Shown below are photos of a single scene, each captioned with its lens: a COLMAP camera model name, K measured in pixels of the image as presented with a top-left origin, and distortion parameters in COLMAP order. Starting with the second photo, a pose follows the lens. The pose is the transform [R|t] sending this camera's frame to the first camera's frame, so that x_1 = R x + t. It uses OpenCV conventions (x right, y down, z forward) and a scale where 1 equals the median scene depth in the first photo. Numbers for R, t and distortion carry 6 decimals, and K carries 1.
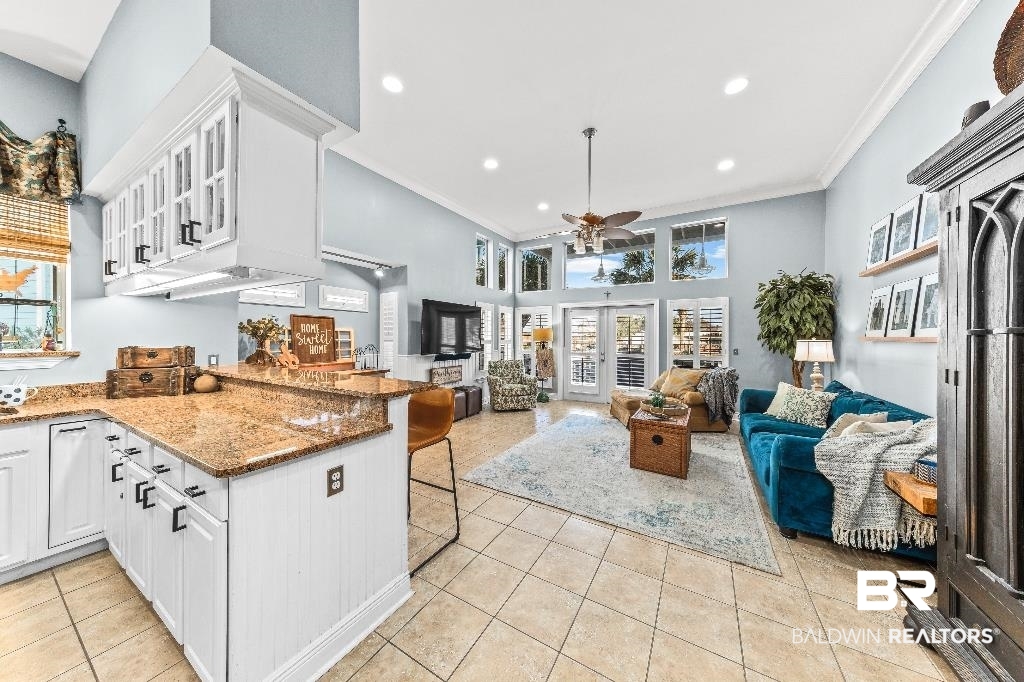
lens RADIAL K [[318.7, 0, 515.7], [0, 318.7, 338.8], [0, 0, 1]] dist [0.005679, -0.000070]
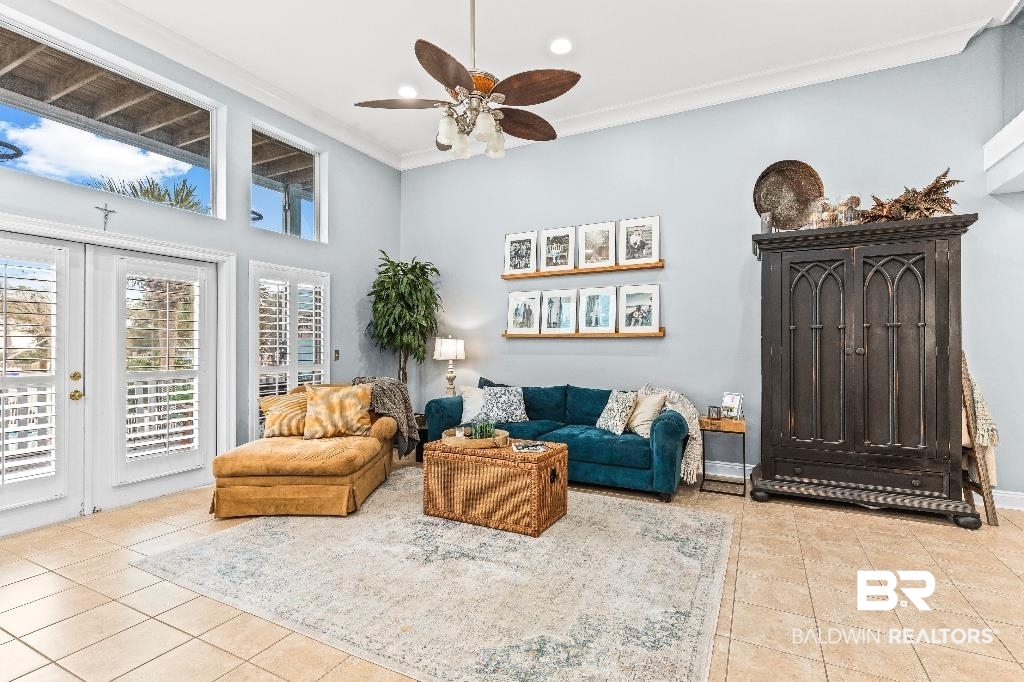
lens RADIAL K [[478.1, 0, 515.7], [0, 478.1, 341.0], [0, 0, 1]] dist [0.001654, 0.000004]
pose [[-0.055474, 0.003233, 0.998455, -0.432759], [0.004789, 0.999984, -0.002972, 0.018387], [-0.998449, 0.004617, -0.055489, 0.833017]]
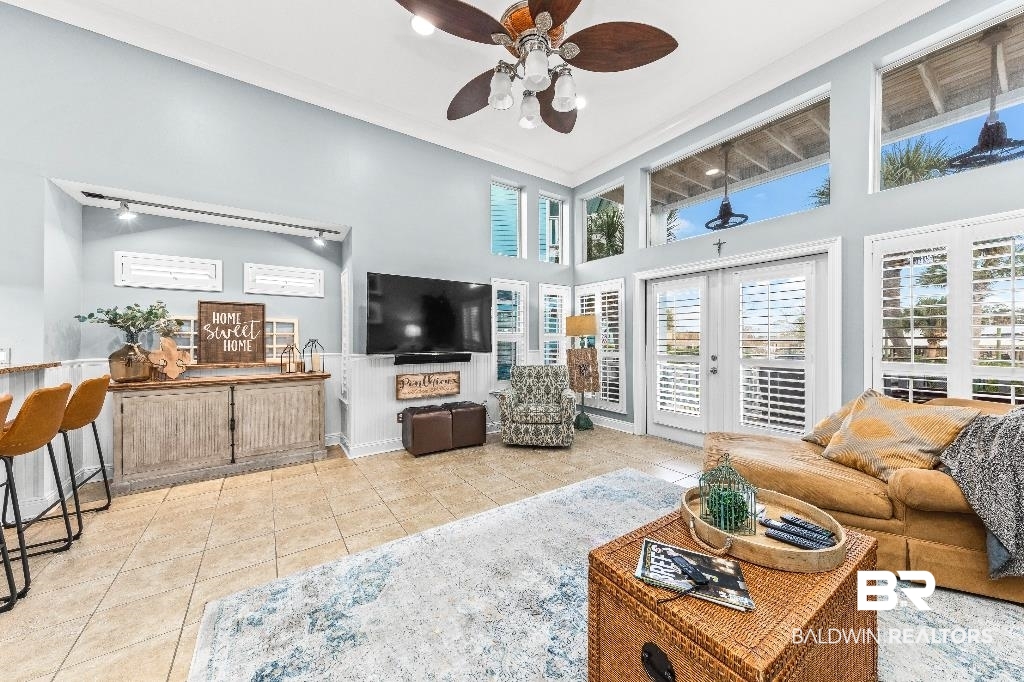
lens RADIAL K [[354.3, 0, 511.6], [0, 354.3, 339.3], [0, 0, 1]] dist [0.009046, -0.000057]
pose [[0.905615, -0.007281, -0.424038, 0.335807], [0.005823, 0.999972, -0.004733, 0.025237], [0.424060, 0.001817, 0.905632, 0.483824]]
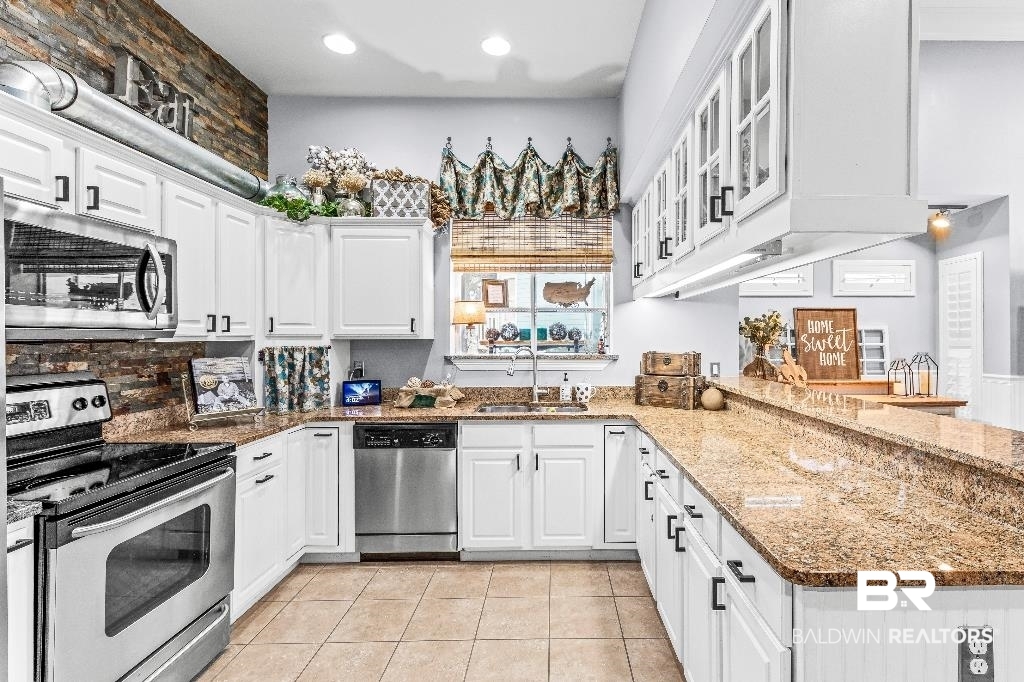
lens RADIAL K [[466.4, 0, 564.3], [0, 466.4, 335.6], [0, 0, 1]] dist [0.003843, 0.000160]
pose [[0.517657, -0.008852, -0.855542, -0.083842], [-0.000055, 0.999946, -0.010380, -0.004150], [0.855588, 0.005421, 0.517629, 0.039365]]
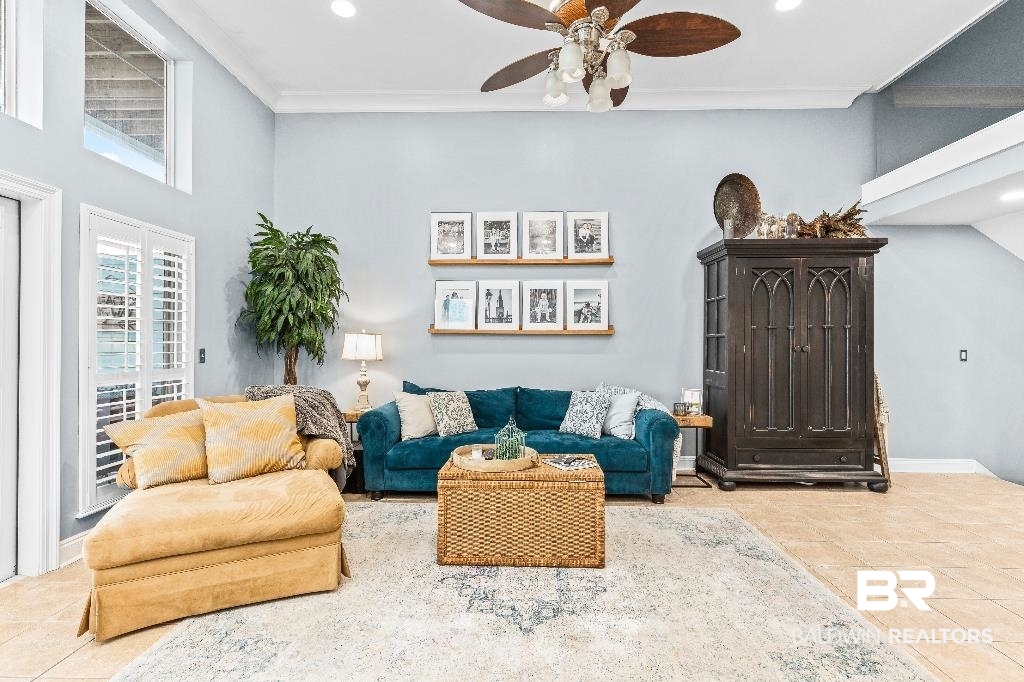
lens RADIAL K [[483.5, 0, 512.0], [0, 483.5, 341.0], [0, 0, 1]] dist [0.002223, -0.000112]
pose [[-0.477941, -0.005320, 0.878376, -0.207028], [-0.002327, 0.999986, 0.004790, 0.016928], [-0.878389, 0.000246, -0.477947, 1.159080]]
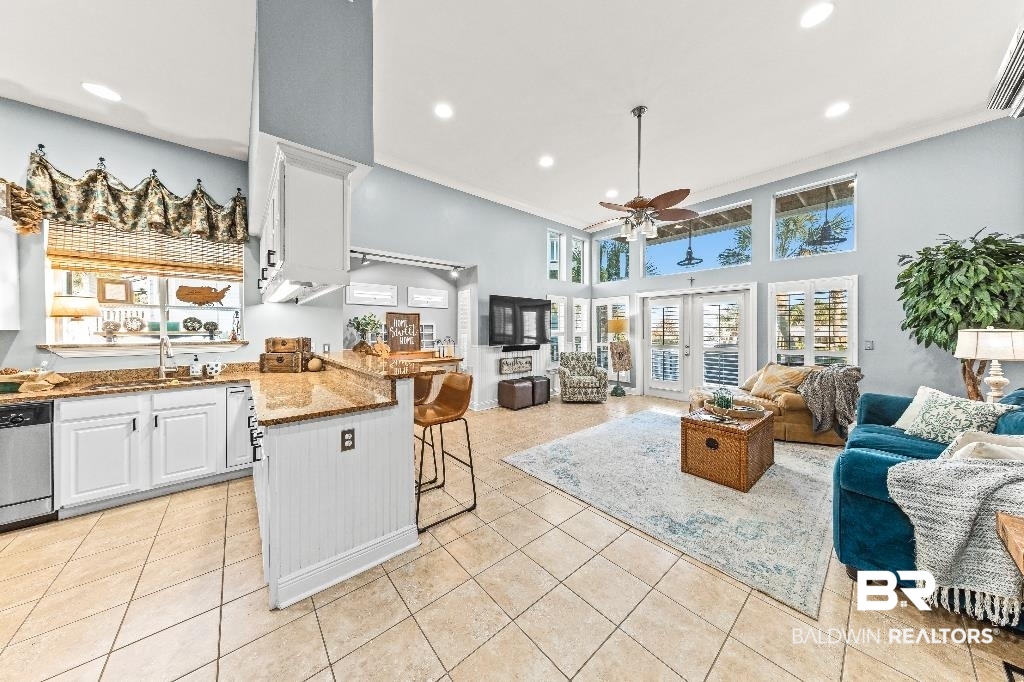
lens RADIAL K [[315.6, 0, 516.9], [0, 315.6, 331.9], [0, 0, 1]] dist [0.005136, -0.000017]
pose [[0.948503, -0.005423, -0.316721, 0.152368], [0.006128, 0.999980, 0.001229, 0.001705], [0.316708, -0.003107, 0.948518, -0.001626]]
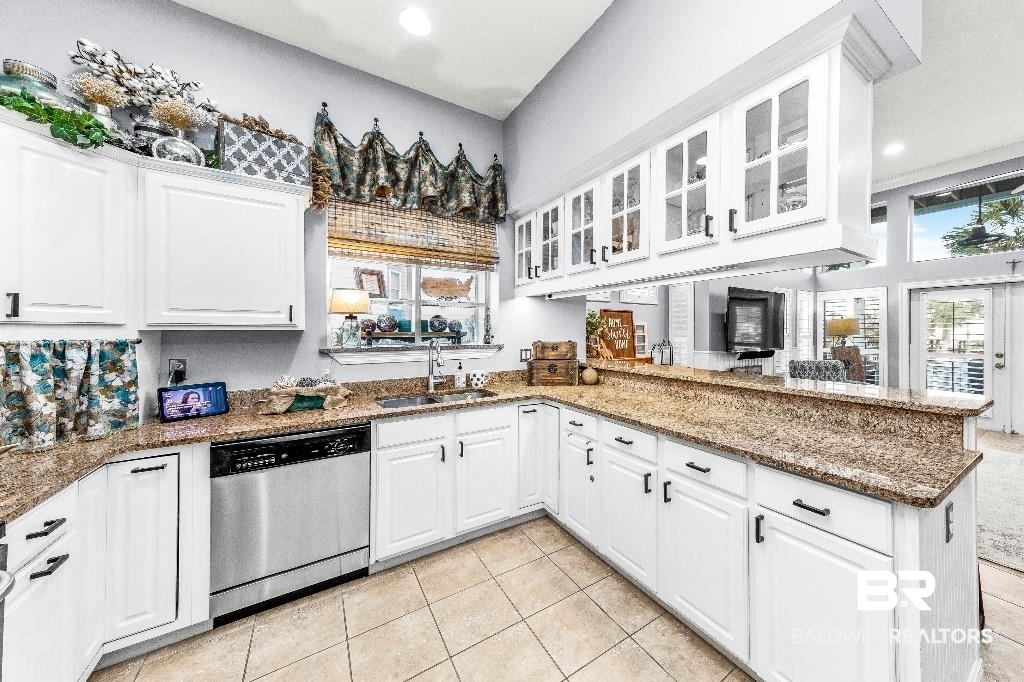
lens RADIAL K [[352.3, 0, 568.9], [0, 352.3, 331.2], [0, 0, 1]] dist [0.006976, -0.000278]
pose [[0.904668, -0.004062, -0.426098, -0.294749], [0.002245, 0.999986, -0.004766, -0.001608], [0.426111, 0.003355, 0.904664, -0.042457]]
